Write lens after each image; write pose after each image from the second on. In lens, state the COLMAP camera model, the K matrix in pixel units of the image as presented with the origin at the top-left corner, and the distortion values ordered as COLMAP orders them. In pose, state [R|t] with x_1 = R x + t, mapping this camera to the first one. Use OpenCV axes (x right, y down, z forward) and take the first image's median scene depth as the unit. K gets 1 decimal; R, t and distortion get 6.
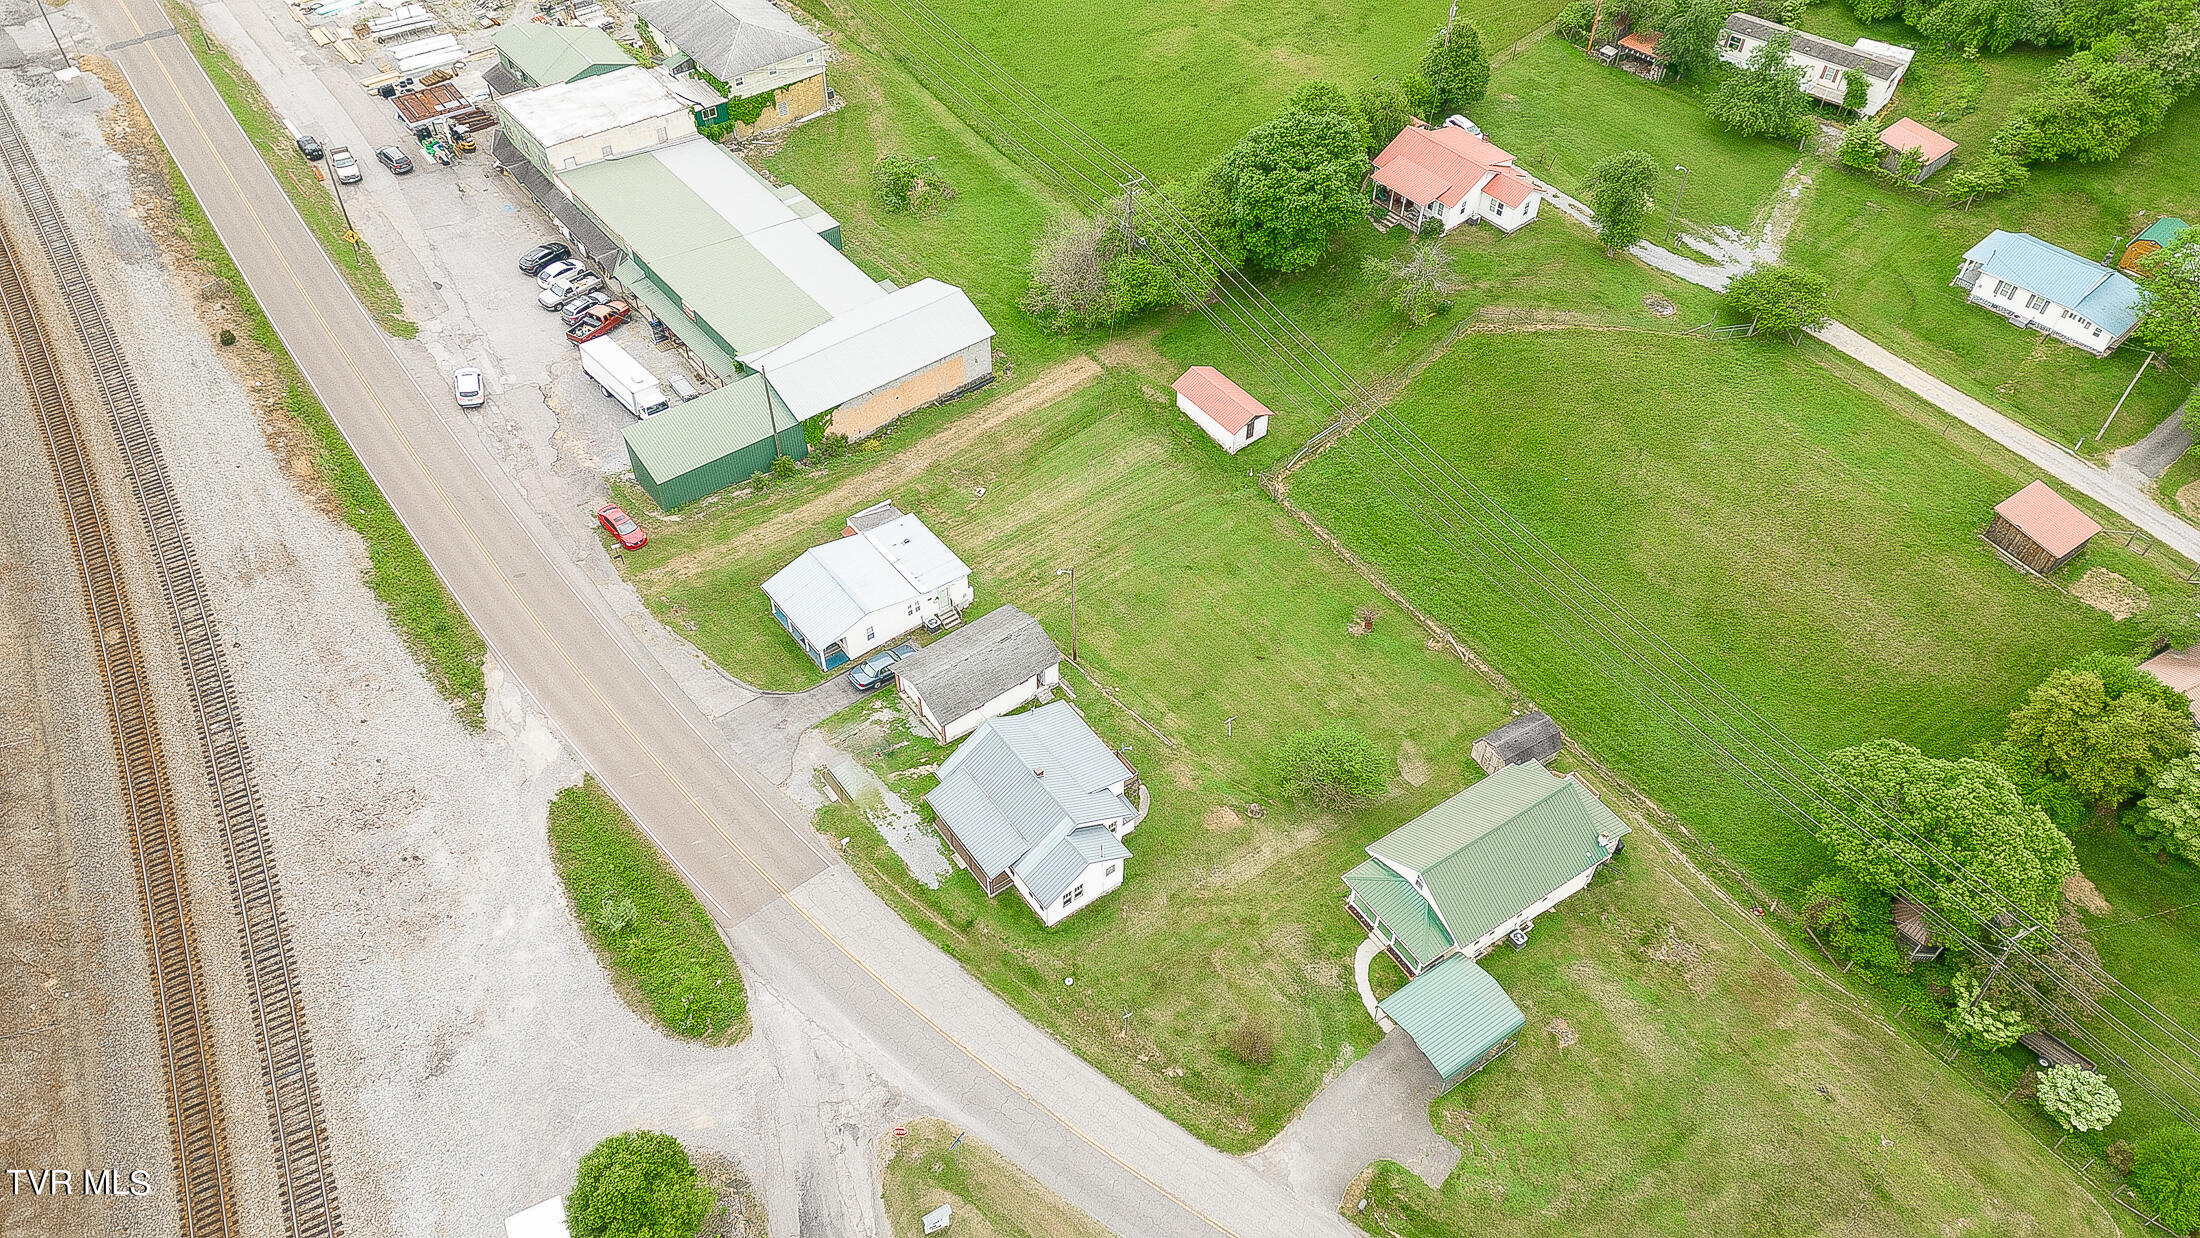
lens RADIAL K [[1524.6, 0, 1100.0], [0, 1524.6, 619.0], [0, 0, 1]] dist [0.103494, -0.104654]
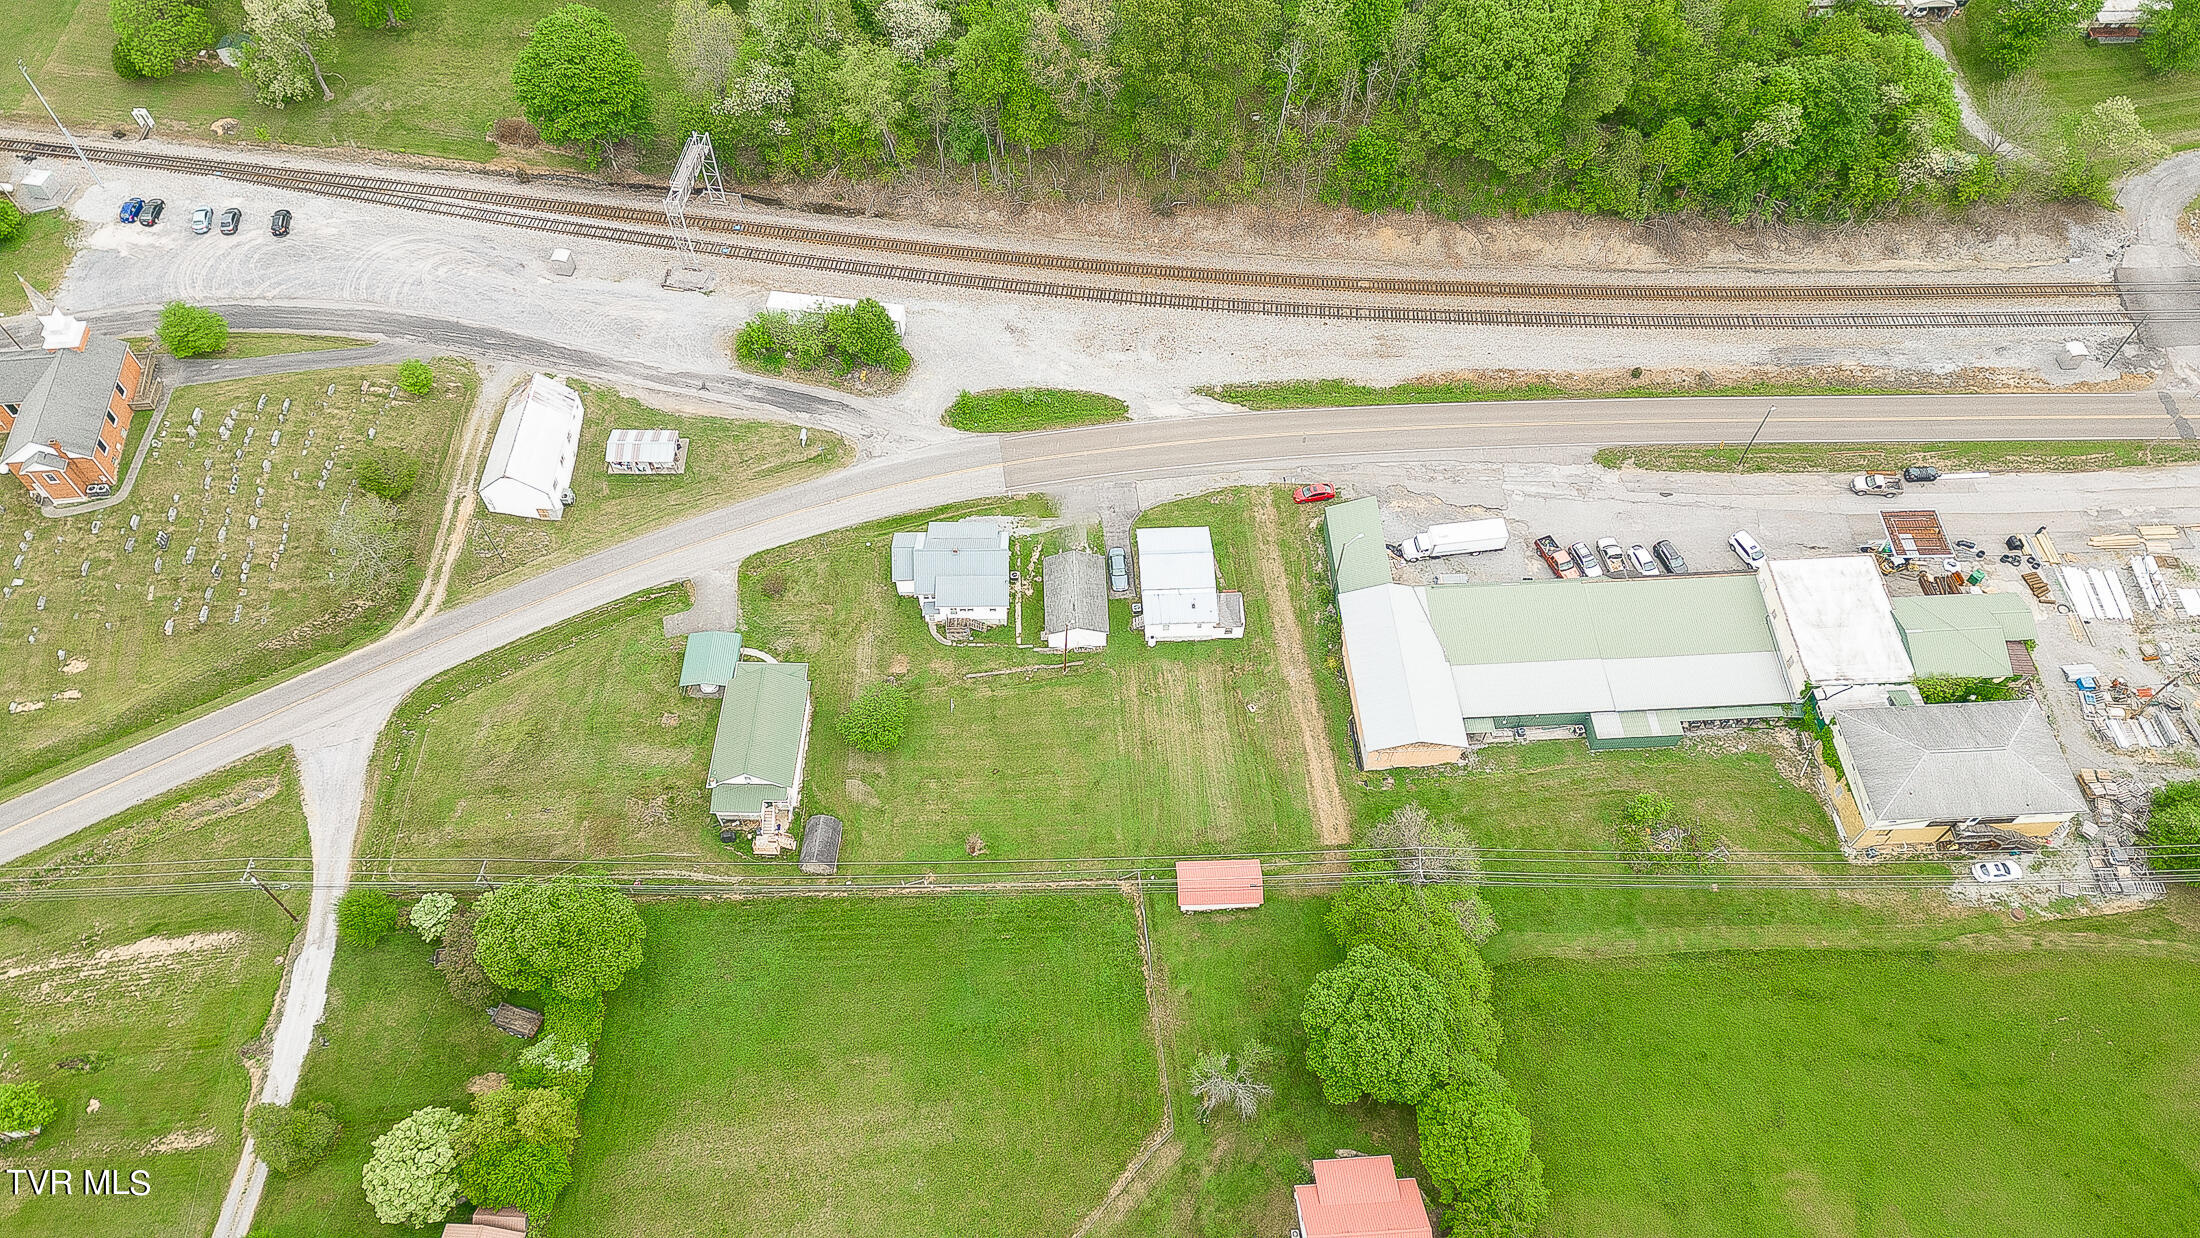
lens RADIAL K [[1524.6, 0, 1100.0], [0, 1524.6, 619.0], [0, 0, 1]] dist [0.103494, -0.104654]
pose [[-0.575828, 0.672670, -0.464691, 0.652004], [-0.597688, 0.041464, 0.800656, -1.246377], [0.557845, 0.738780, 0.378171, 0.448450]]
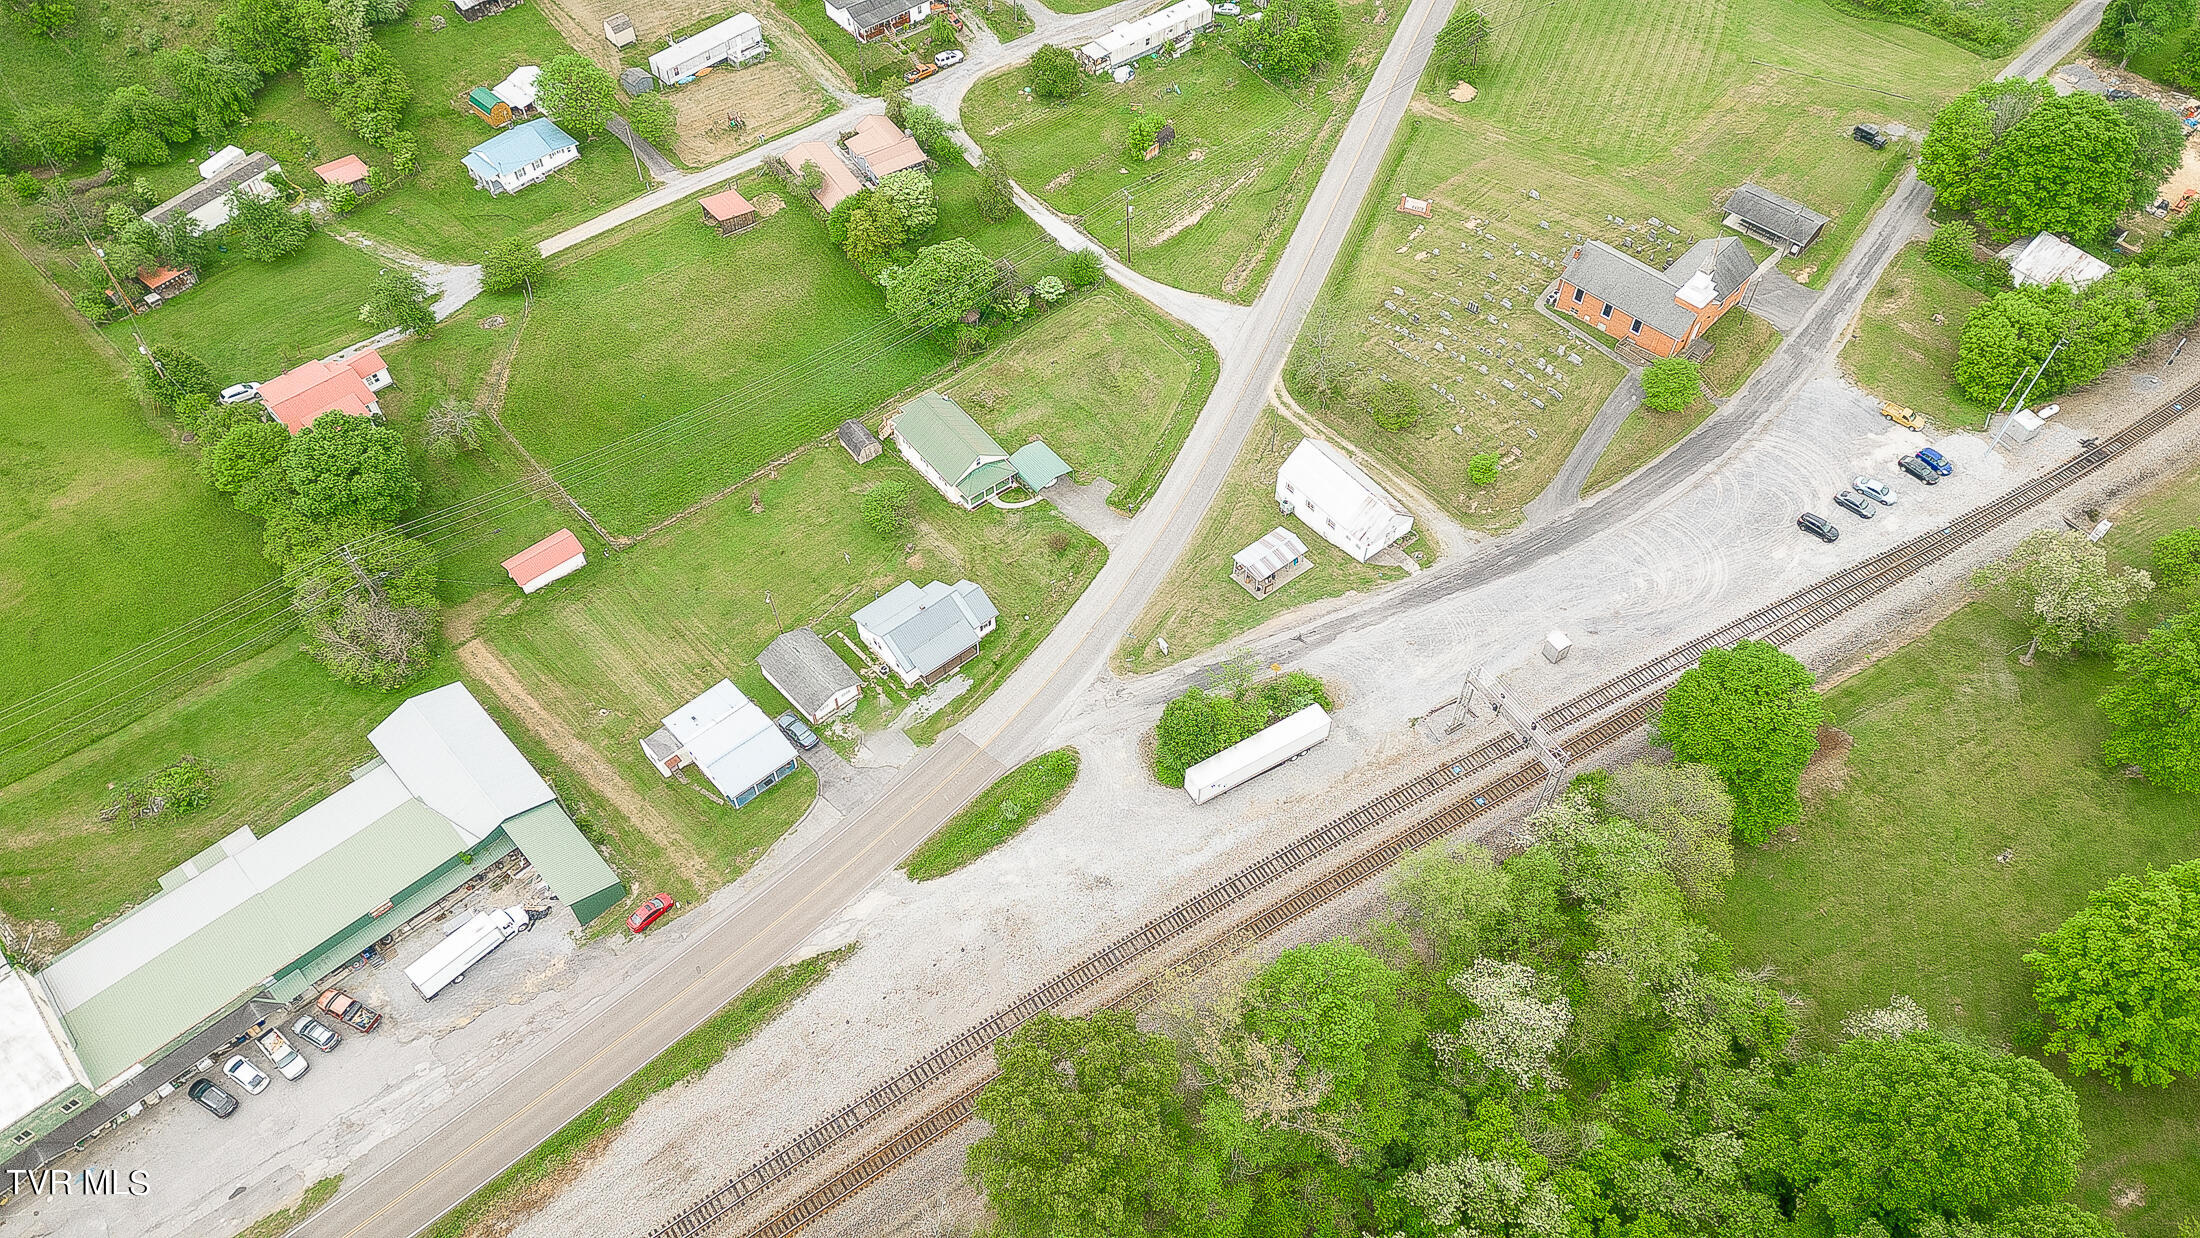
lens RADIAL K [[1524.6, 0, 1100.0], [0, 1524.6, 619.0], [0, 0, 1]] dist [0.103494, -0.104654]
pose [[-0.076398, -0.795697, 0.600858, -1.008537], [0.719836, 0.372966, 0.585433, -0.696423], [-0.689927, 0.477245, 0.544277, -0.077359]]
